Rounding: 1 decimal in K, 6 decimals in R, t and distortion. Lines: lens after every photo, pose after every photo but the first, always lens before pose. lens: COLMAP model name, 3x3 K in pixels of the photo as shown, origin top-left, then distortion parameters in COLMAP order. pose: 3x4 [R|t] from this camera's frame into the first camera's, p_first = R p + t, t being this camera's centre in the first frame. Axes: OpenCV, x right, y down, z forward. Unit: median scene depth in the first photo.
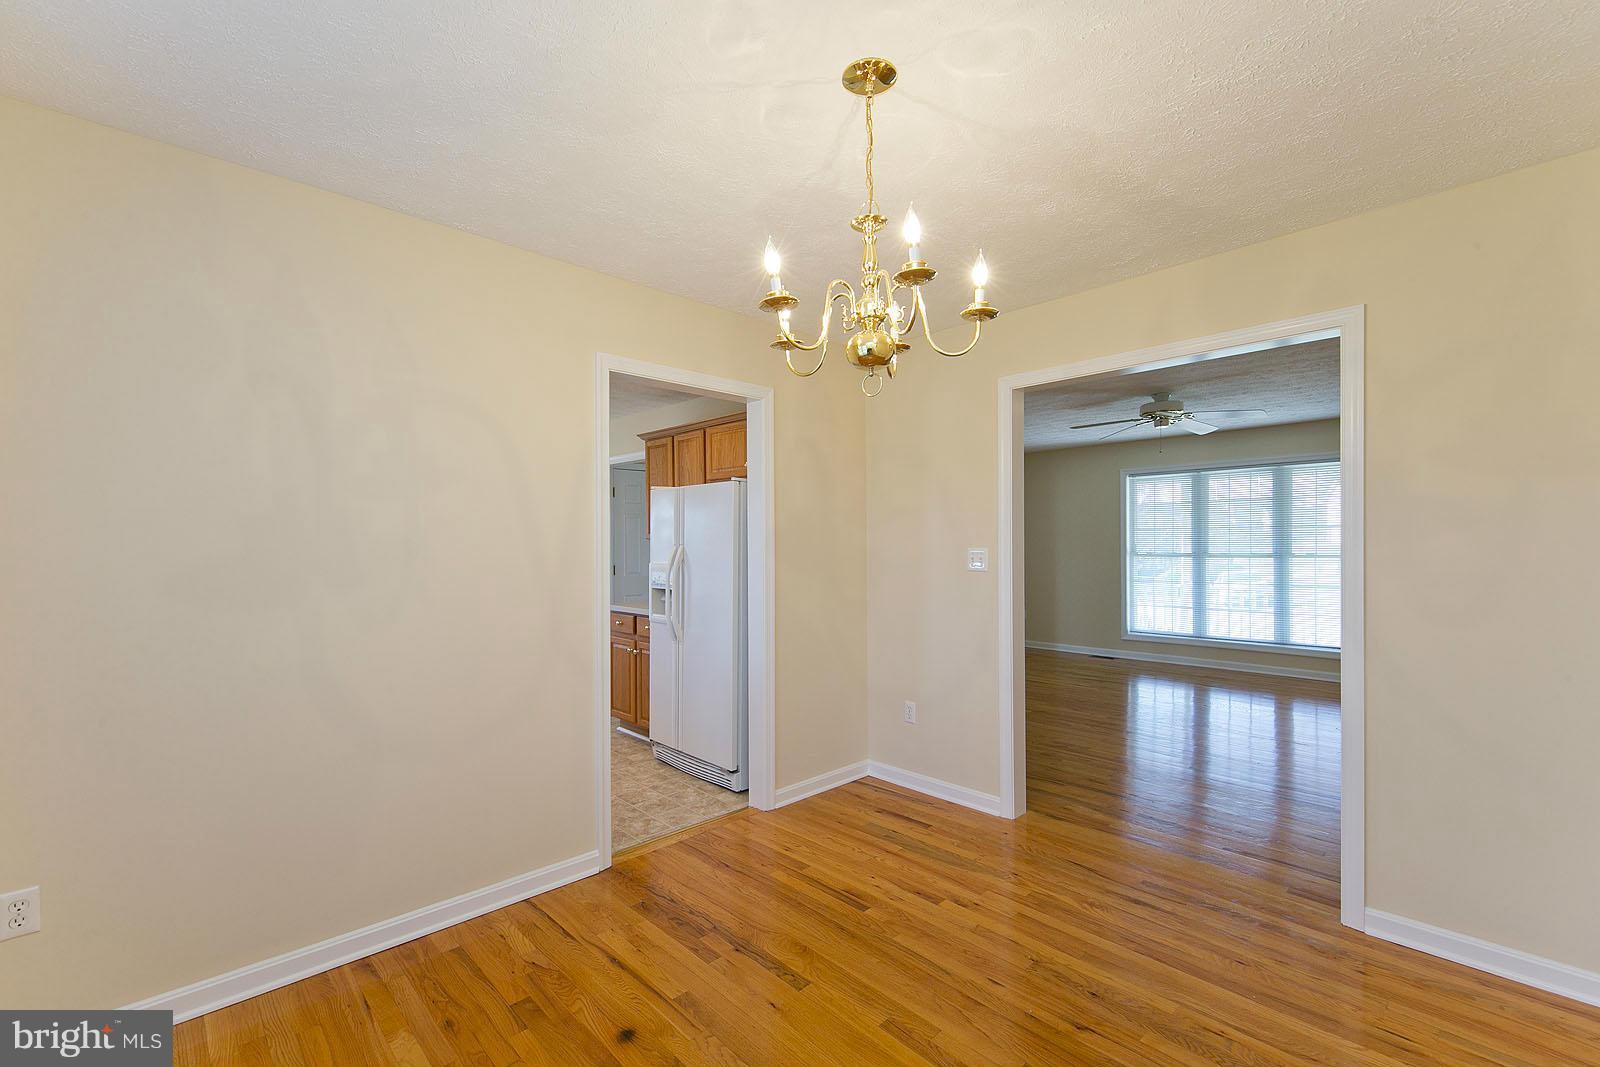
lens RADIAL K [[683.8, 0, 797.5], [0, 683.8, 545.2], [0, 0, 1]] dist [0.000432, -0.000321]
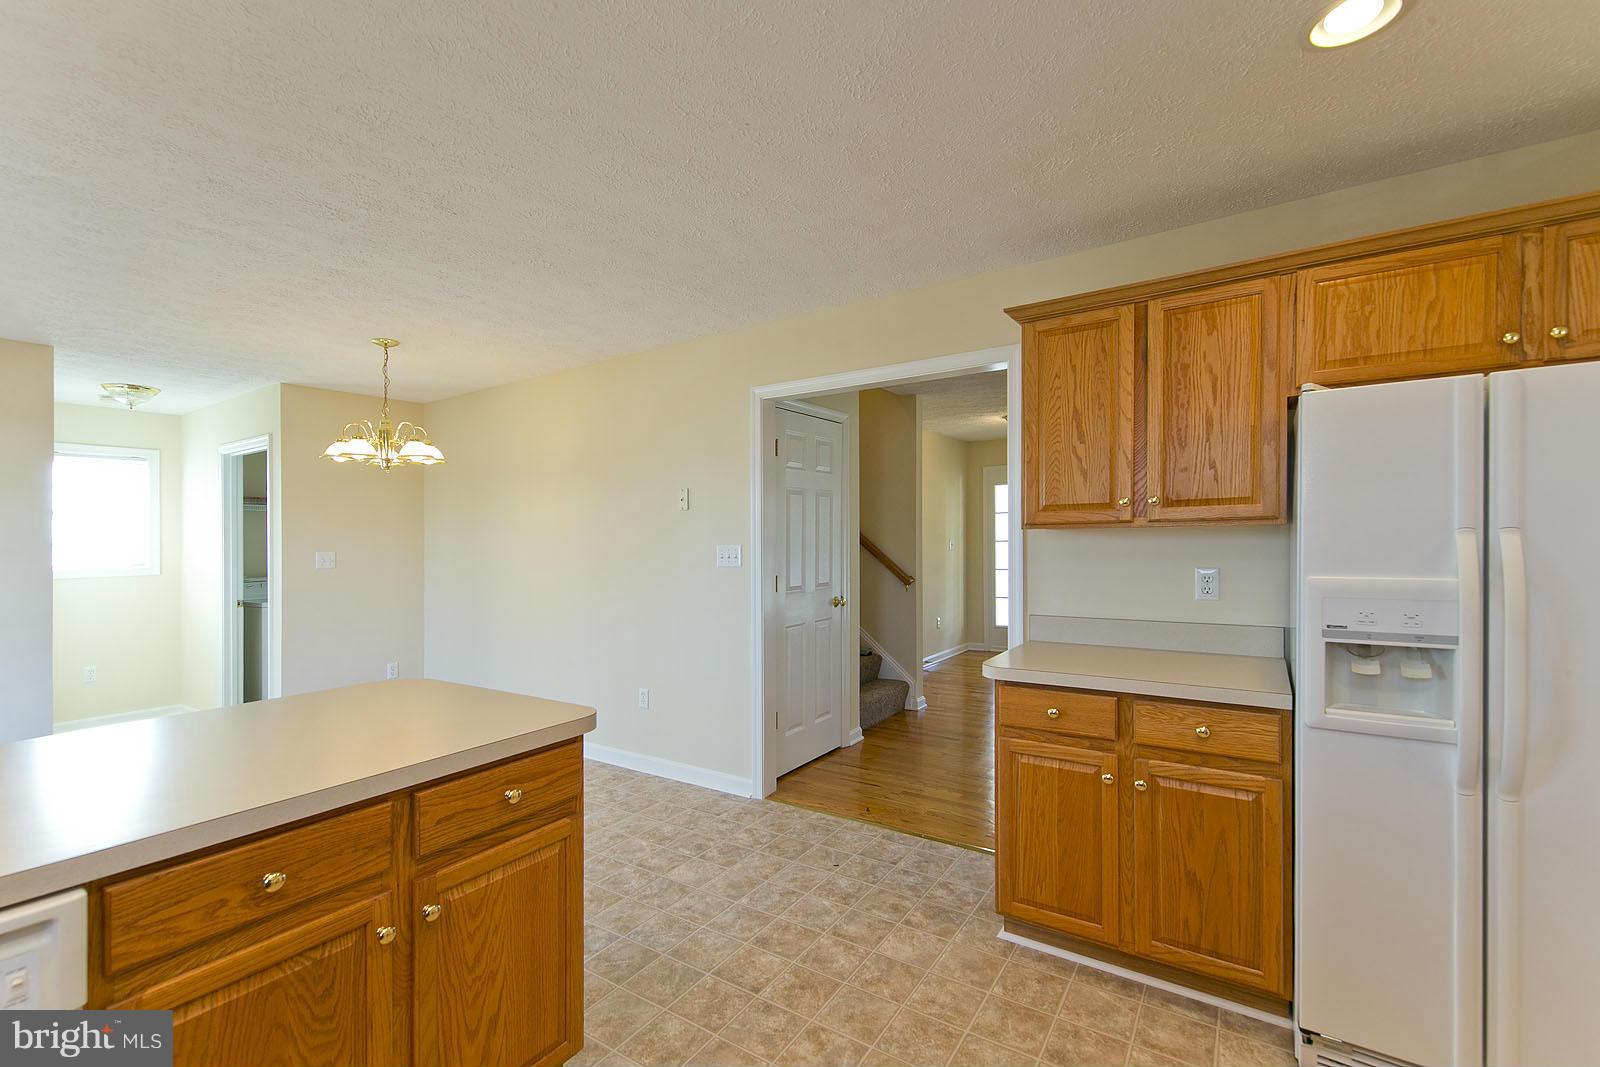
lens RADIAL K [[698.7, 0, 795.2], [0, 698.7, 525.3], [0, 0, 1]] dist [0.019936, -0.010256]
pose [[0.977783, -0.008222, 0.209456, -0.580887], [0.011945, 0.999792, -0.016518, -0.001569], [-0.209277, 0.018653, 0.977679, 0.656779]]
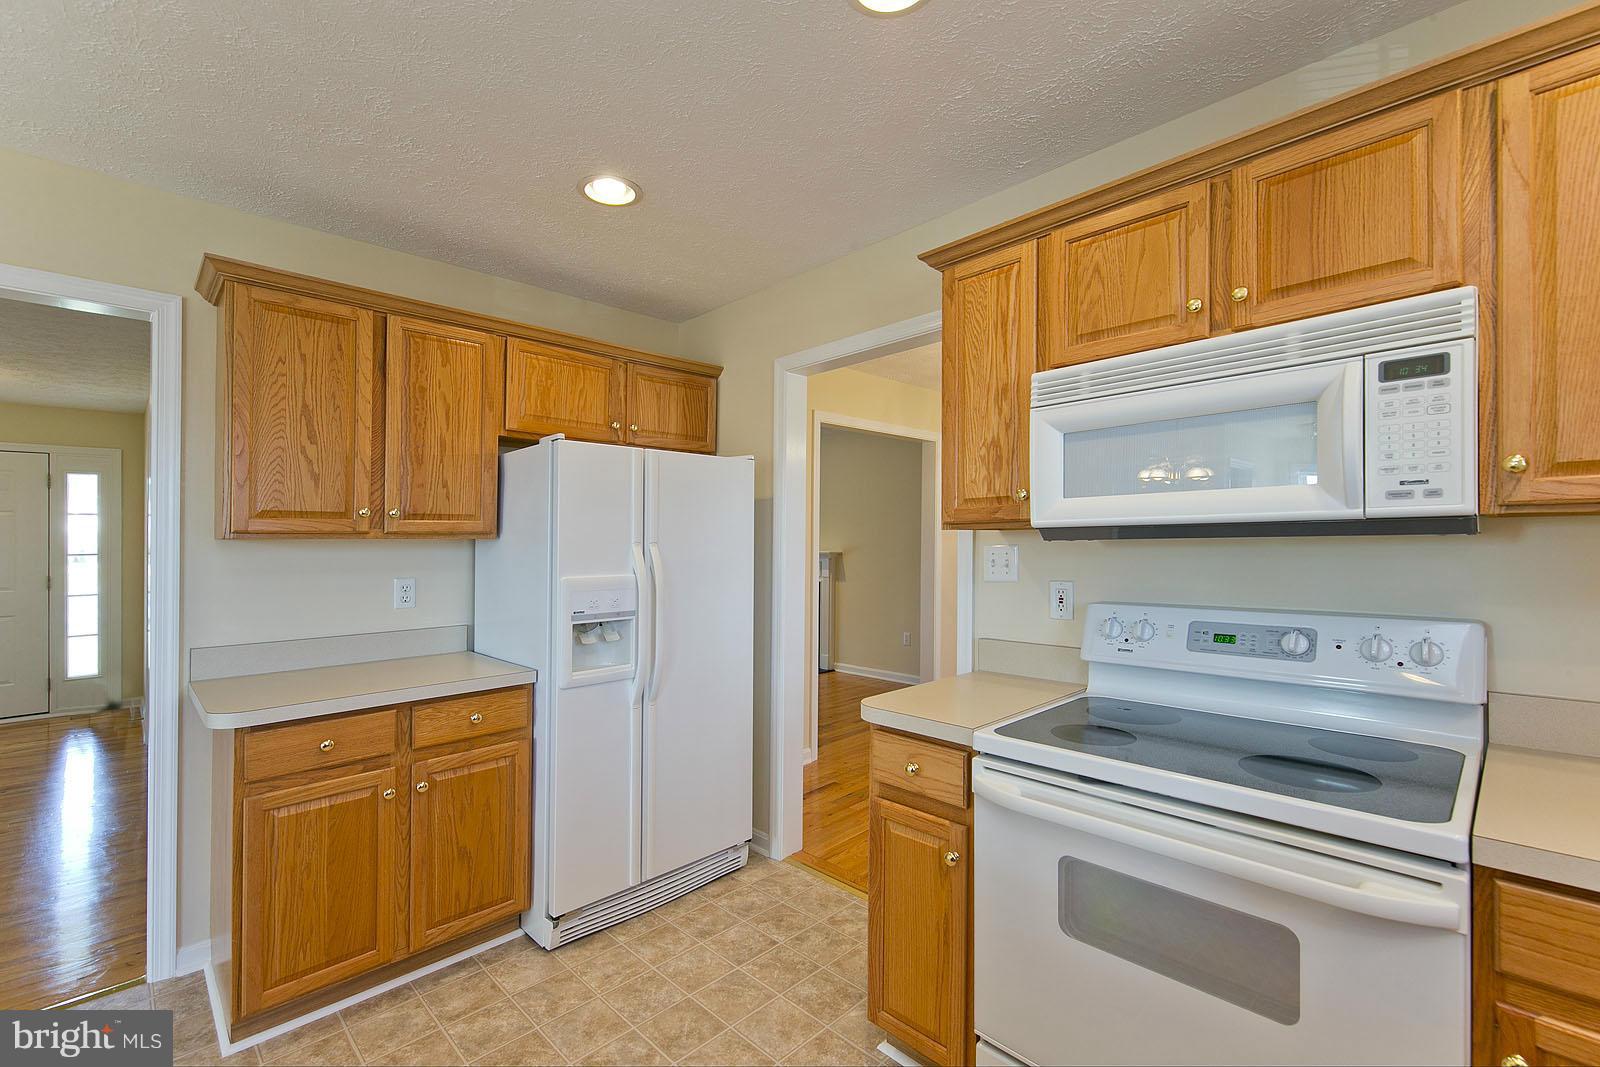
lens RADIAL K [[683.8, 0, 797.5], [0, 683.8, 545.2], [0, 0, 1]] dist [0.000432, -0.000321]
pose [[-0.018513, -0.000964, 0.999828, -0.736149], [0.004825, 0.999988, 0.001053, 0.000165], [-0.999817, 0.004844, -0.018508, 0.818475]]
